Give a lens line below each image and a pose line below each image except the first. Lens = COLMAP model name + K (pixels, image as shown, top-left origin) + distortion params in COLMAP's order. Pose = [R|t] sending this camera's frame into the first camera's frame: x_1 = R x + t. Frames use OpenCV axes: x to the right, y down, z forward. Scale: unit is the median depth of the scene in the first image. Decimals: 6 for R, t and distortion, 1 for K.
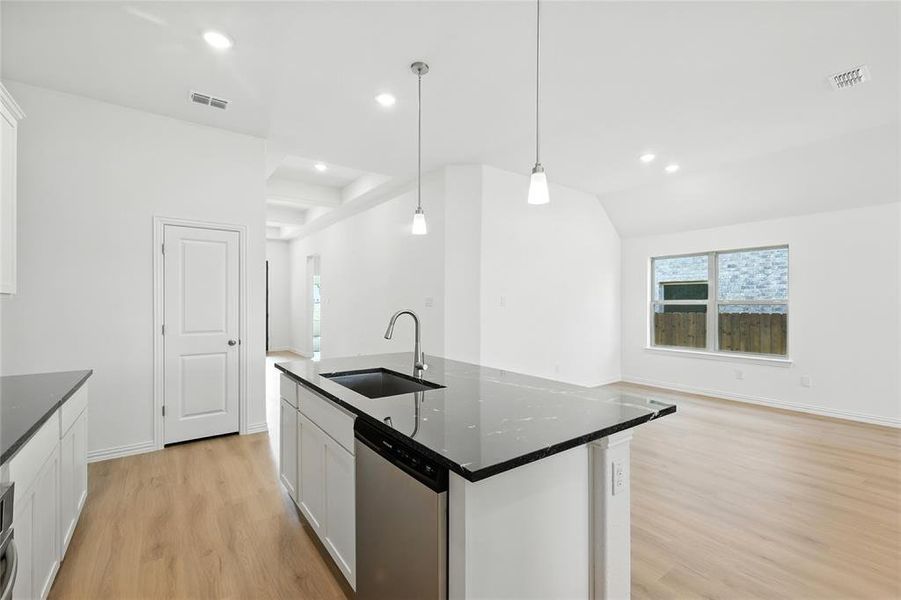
lens RADIAL K [[393.3, 0, 456.0], [0, 393.3, 302.3], [0, 0, 1]] dist [0.002979, 0.000364]
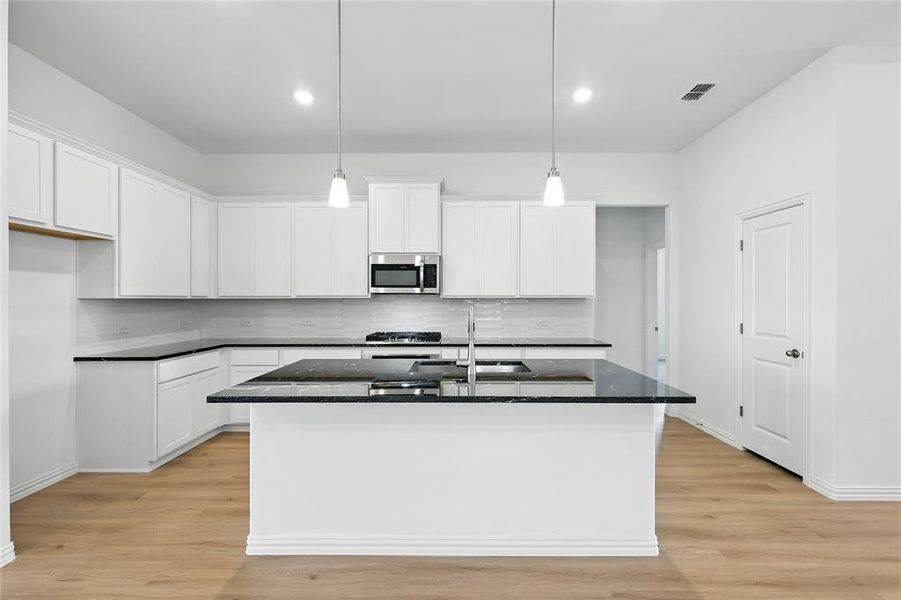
lens RADIAL K [[393.3, 0, 453.2], [0, 393.3, 301.4], [0, 0, 1]] dist [0.002979, 0.000364]
pose [[-0.608587, 0.002280, -0.793484, 0.340927], [-0.000750, 0.999994, 0.003448, 0.000163], [0.793487, 0.002693, -0.608582, 0.744320]]
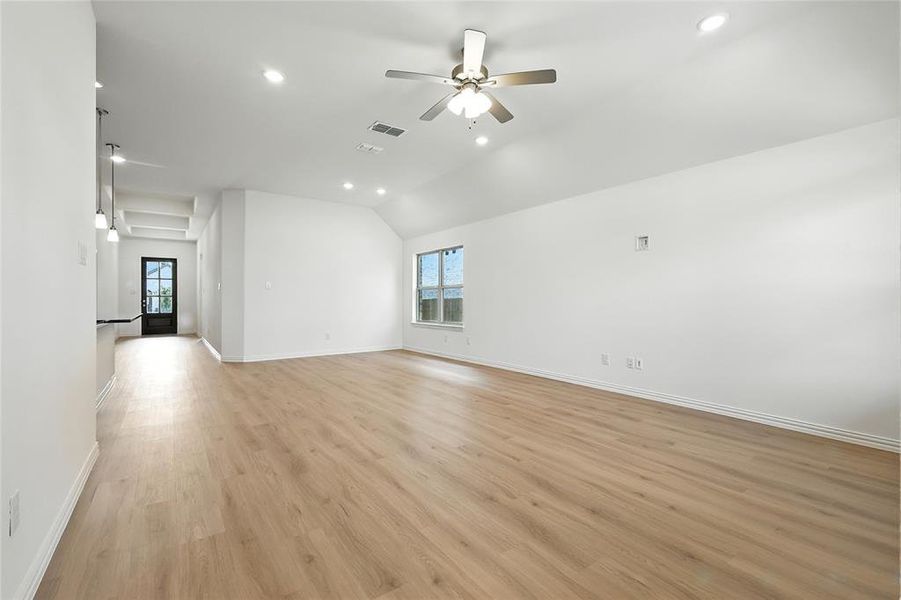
lens RADIAL K [[393.3, 0, 453.3], [0, 393.3, 300.2], [0, 0, 1]] dist [0.002979, 0.000364]
pose [[0.999758, -0.002347, -0.021888, 0.839426], [0.002357, 0.999997, 0.000427, 0.052554], [0.021886, -0.000478, 0.999760, -0.413151]]
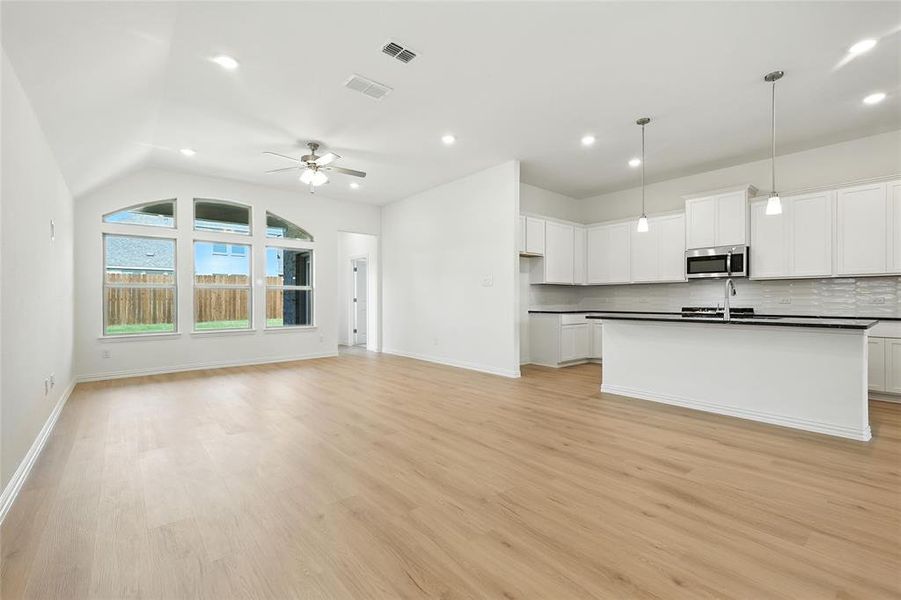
lens RADIAL K [[393.3, 0, 451.0], [0, 393.3, 301.7], [0, 0, 1]] dist [0.002979, 0.000364]
pose [[-0.998576, -0.001240, -0.053340, 0.551093], [-0.001486, 0.999988, 0.004574, 0.052172], [0.053334, 0.004647, -0.998566, 1.237230]]
